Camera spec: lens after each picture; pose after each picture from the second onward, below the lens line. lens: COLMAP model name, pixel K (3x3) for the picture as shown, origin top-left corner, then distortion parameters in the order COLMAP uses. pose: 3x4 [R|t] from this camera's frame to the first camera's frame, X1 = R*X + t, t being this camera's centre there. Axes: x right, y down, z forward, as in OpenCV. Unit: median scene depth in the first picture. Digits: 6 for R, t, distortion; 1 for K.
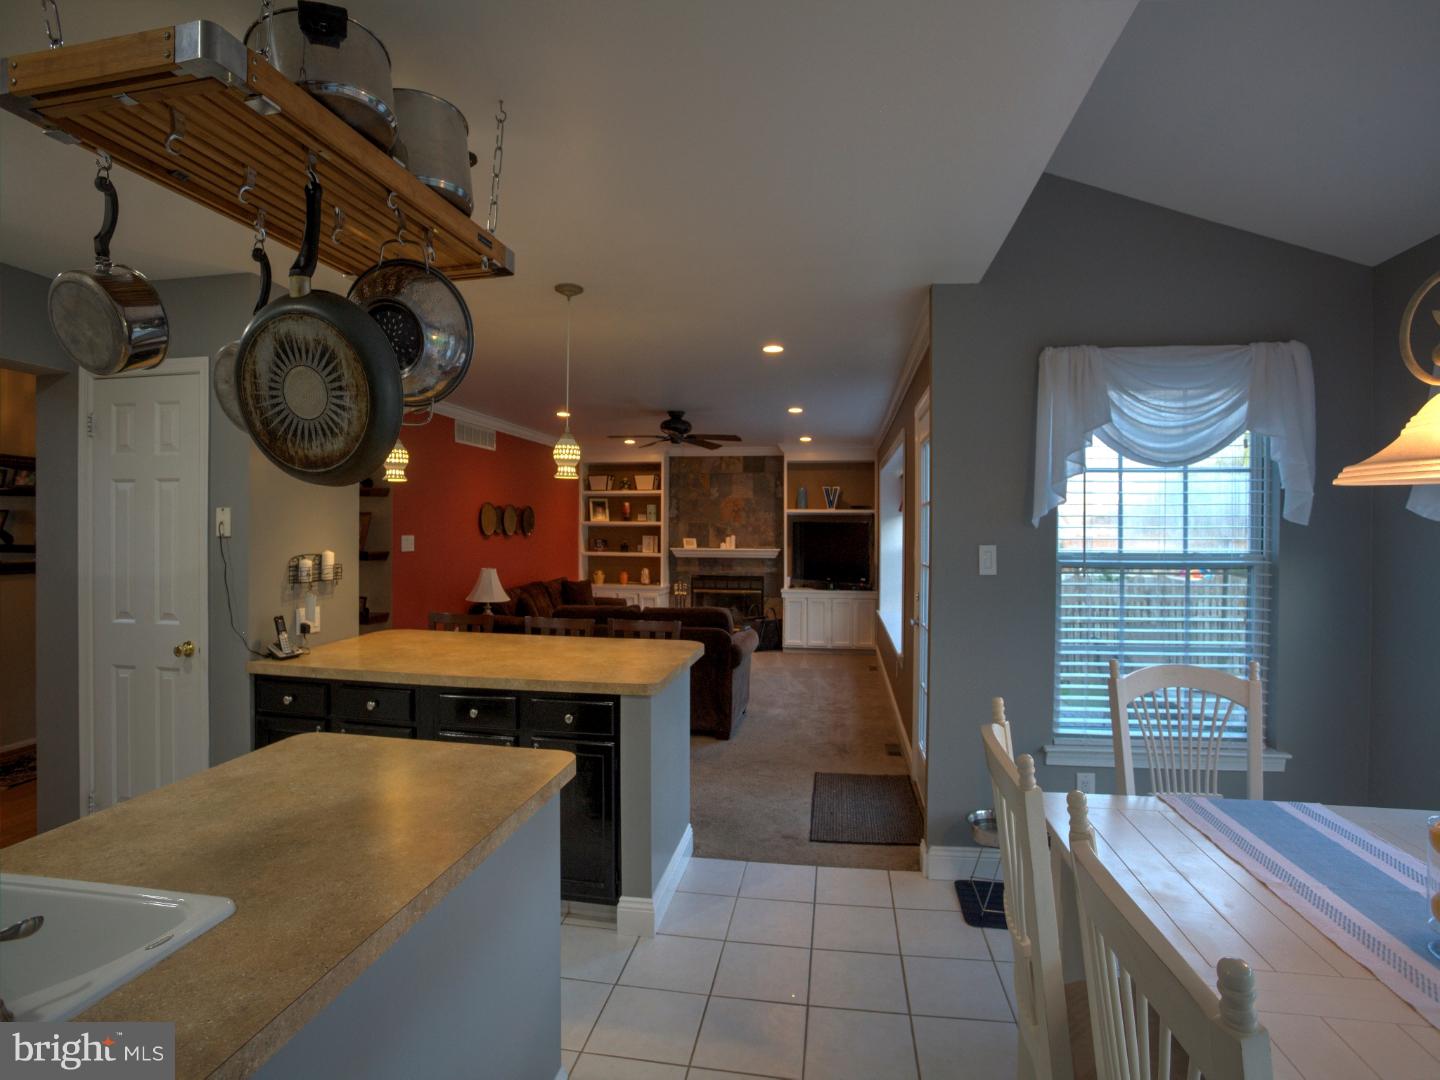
lens RADIAL K [[708.7, 0, 723.1], [0, 708.7, 532.4], [0, 0, 1]] dist [-0.068965, 0.029833]
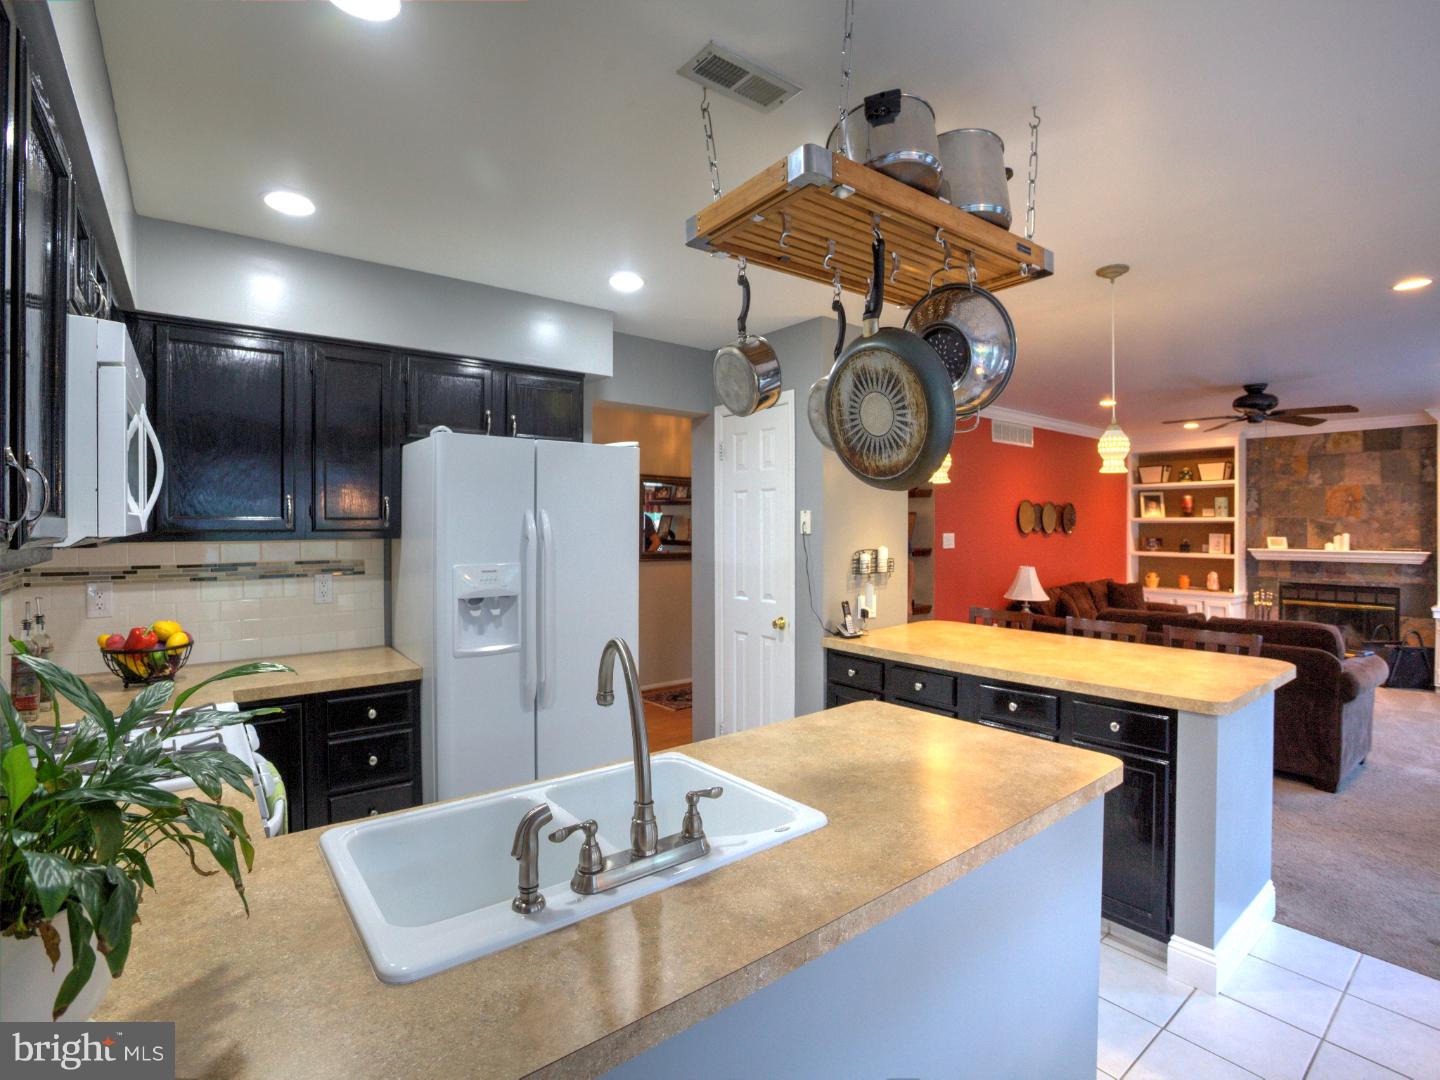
lens RADIAL K [[708.7, 0, 723.1], [0, 708.7, 532.4], [0, 0, 1]] dist [-0.068965, 0.029833]
pose [[0.746615, -0.000696, -0.665256, 0.006991], [0.002309, 0.999996, 0.001546, 0.000913], [0.665252, -0.002690, 0.746614, -0.044906]]
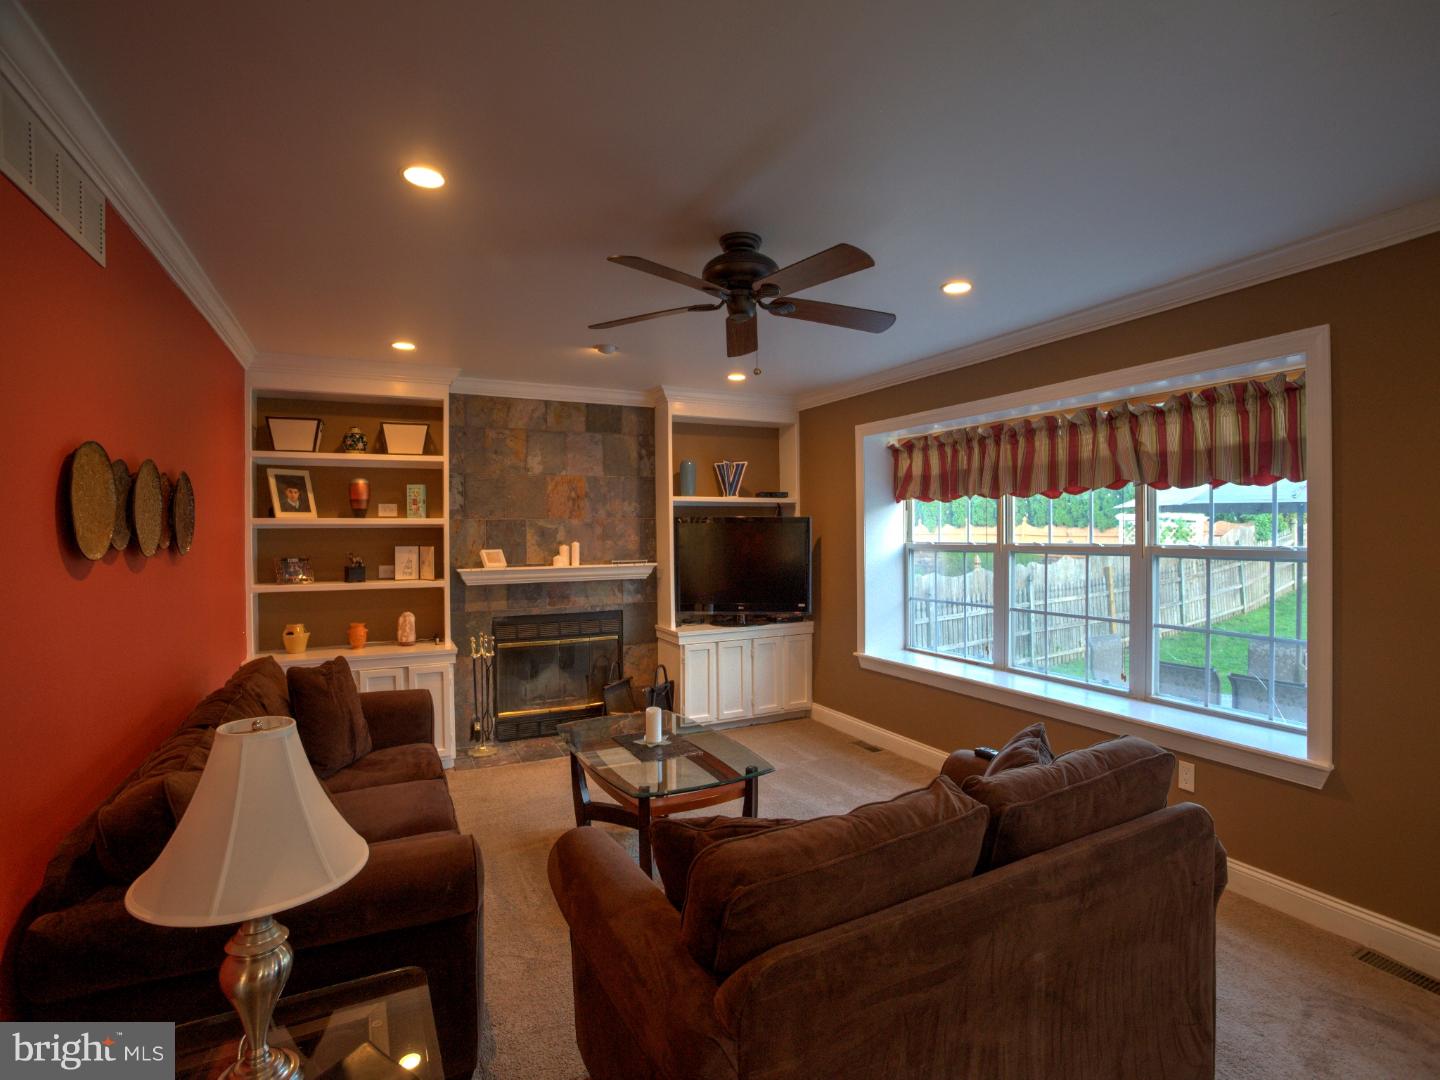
lens RADIAL K [[708.7, 0, 723.1], [0, 708.7, 532.4], [0, 0, 1]] dist [-0.068965, 0.029833]
pose [[0.808845, -0.015050, 0.587829, -0.687209], [0.018090, 0.999836, 0.000708, -0.004964], [-0.587743, 0.010061, 0.808985, 1.484129]]
